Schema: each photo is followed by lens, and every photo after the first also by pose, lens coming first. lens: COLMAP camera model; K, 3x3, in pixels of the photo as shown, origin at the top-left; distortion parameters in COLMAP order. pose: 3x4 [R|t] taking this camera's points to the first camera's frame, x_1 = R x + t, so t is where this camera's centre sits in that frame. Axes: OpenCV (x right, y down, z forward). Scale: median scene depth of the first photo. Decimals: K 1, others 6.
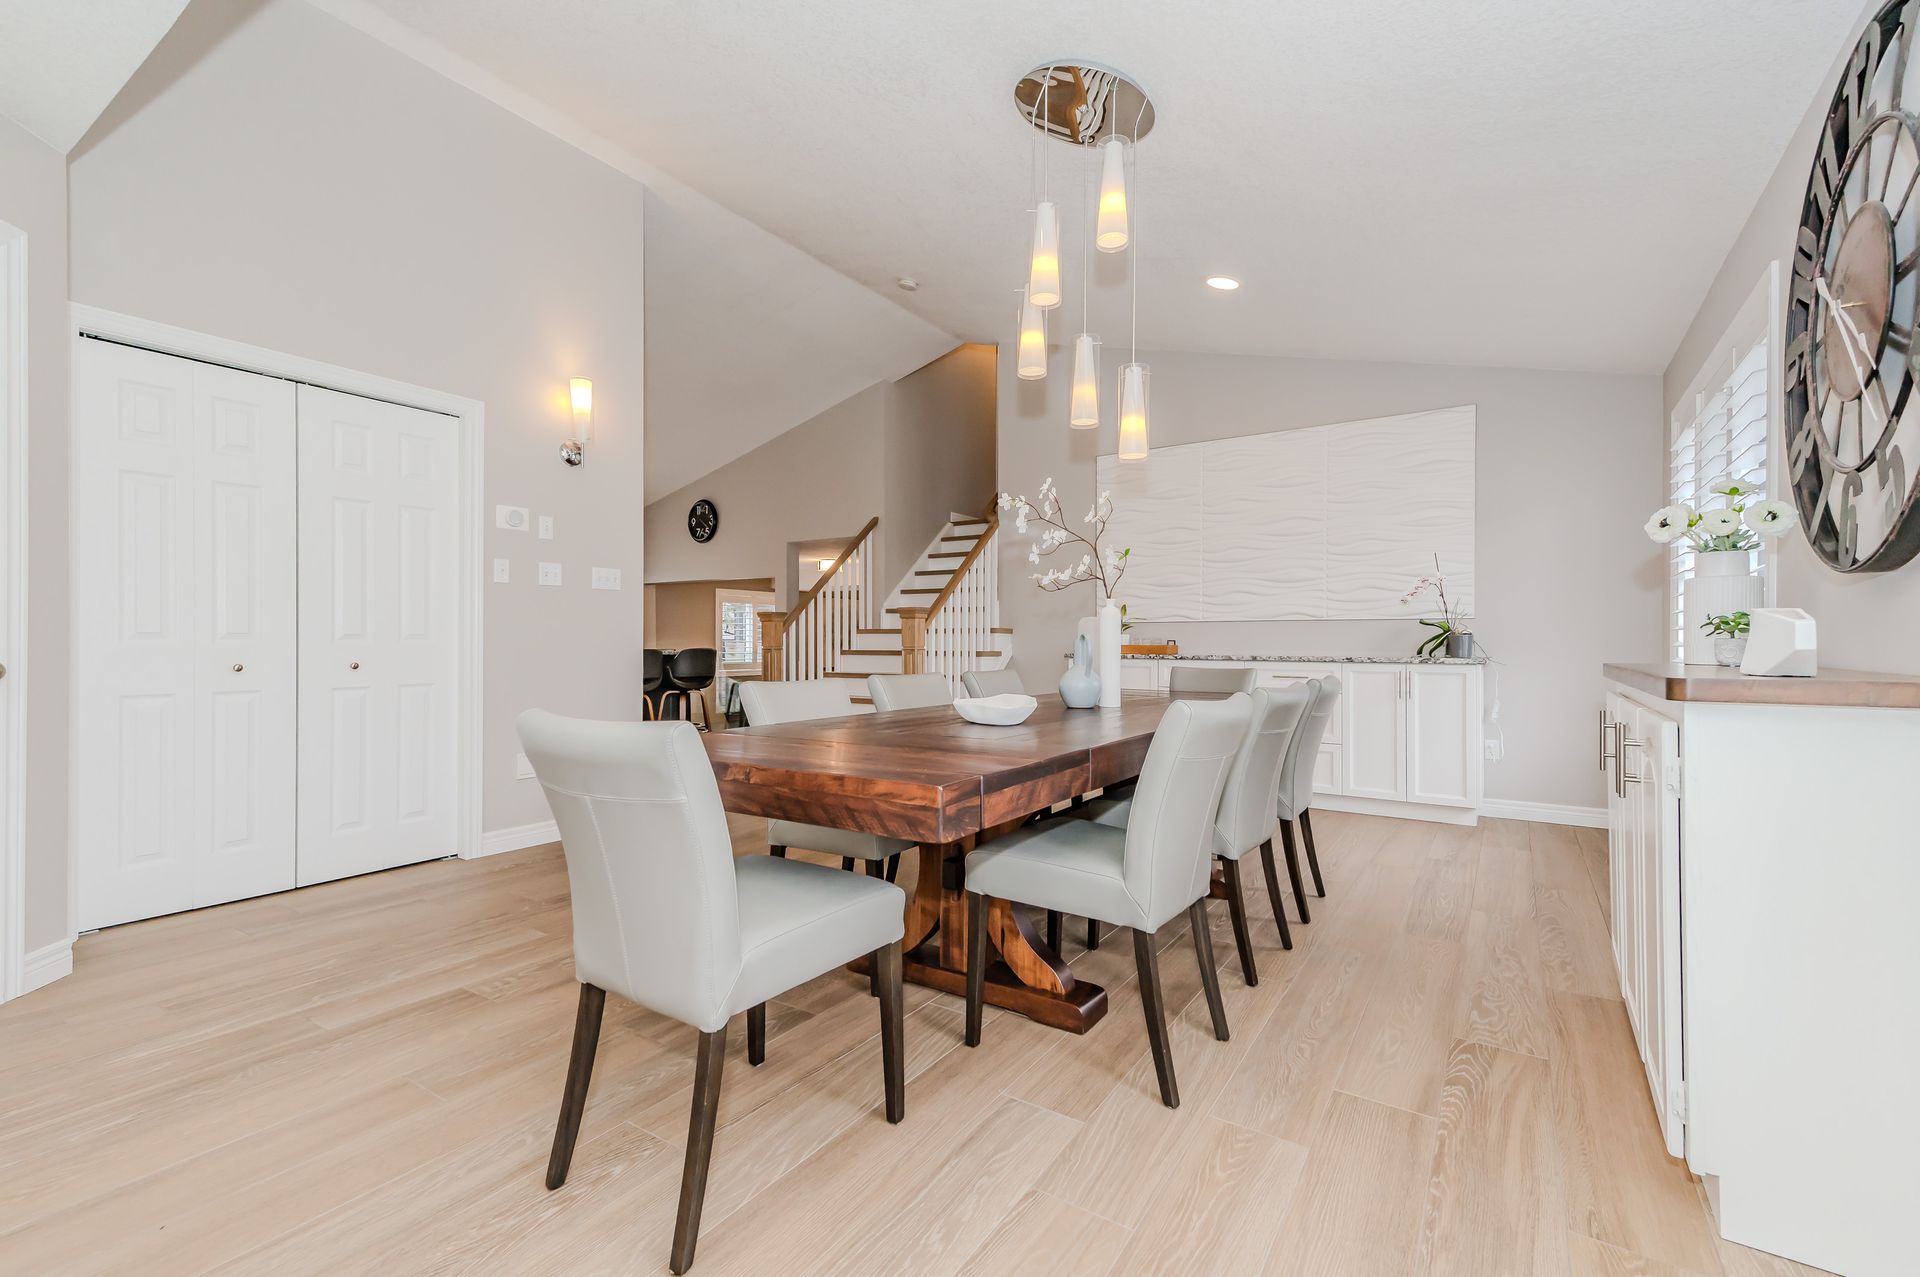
lens RADIAL K [[848.5, 0, 950.3], [0, 848.5, 640.5], [0, 0, 1]] dist [0.021394, 0.000355]
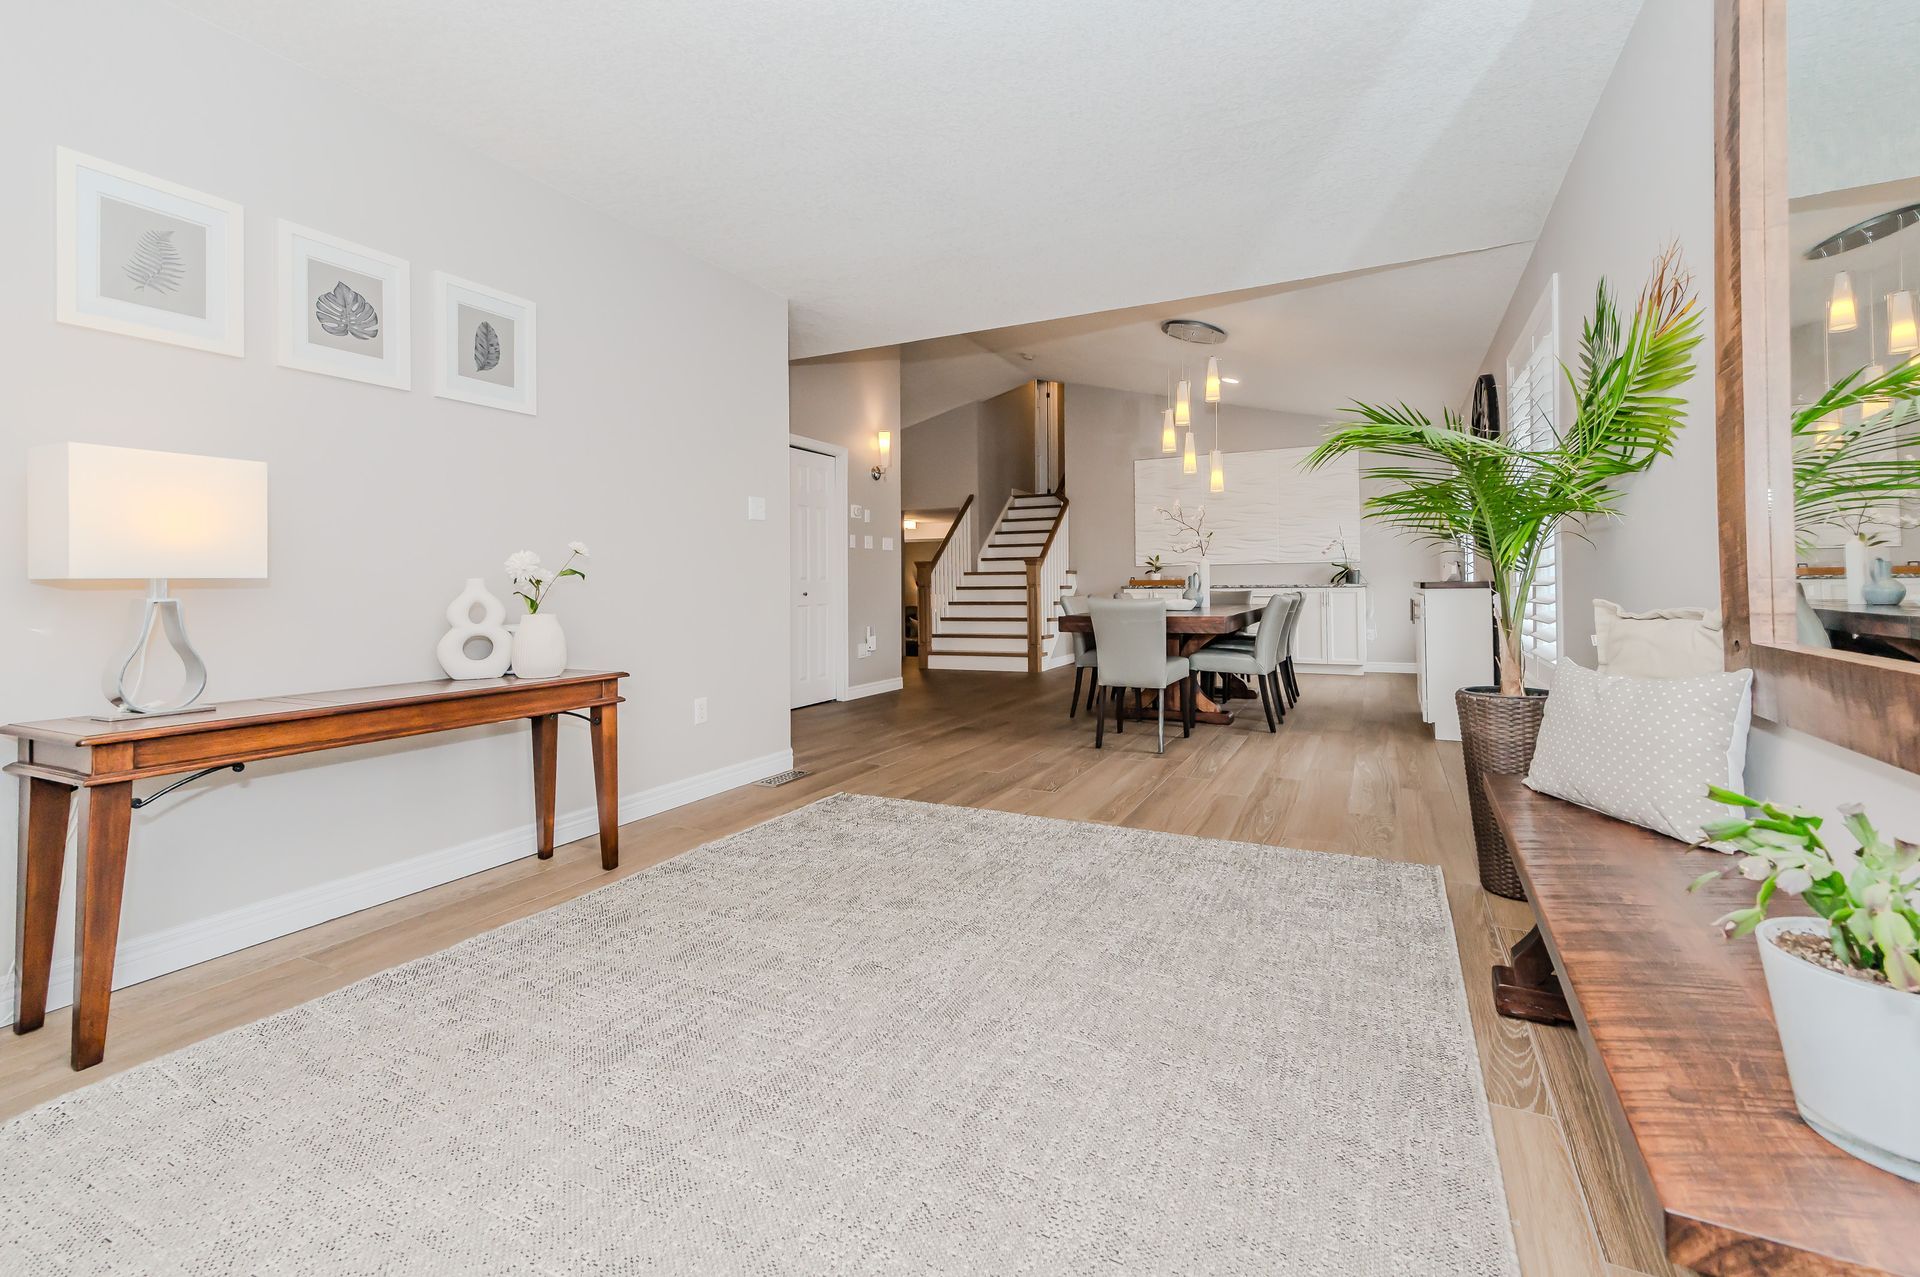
lens RADIAL K [[848.5, 0, 970.7], [0, 848.5, 572.8], [0, 0, 1]] dist [0.021394, 0.000355]
pose [[0.991102, -0.011930, 0.132565, -0.484221], [0.013497, 0.999849, -0.010927, 0.006011], [-0.132415, 0.012619, 0.991114, -0.741177]]
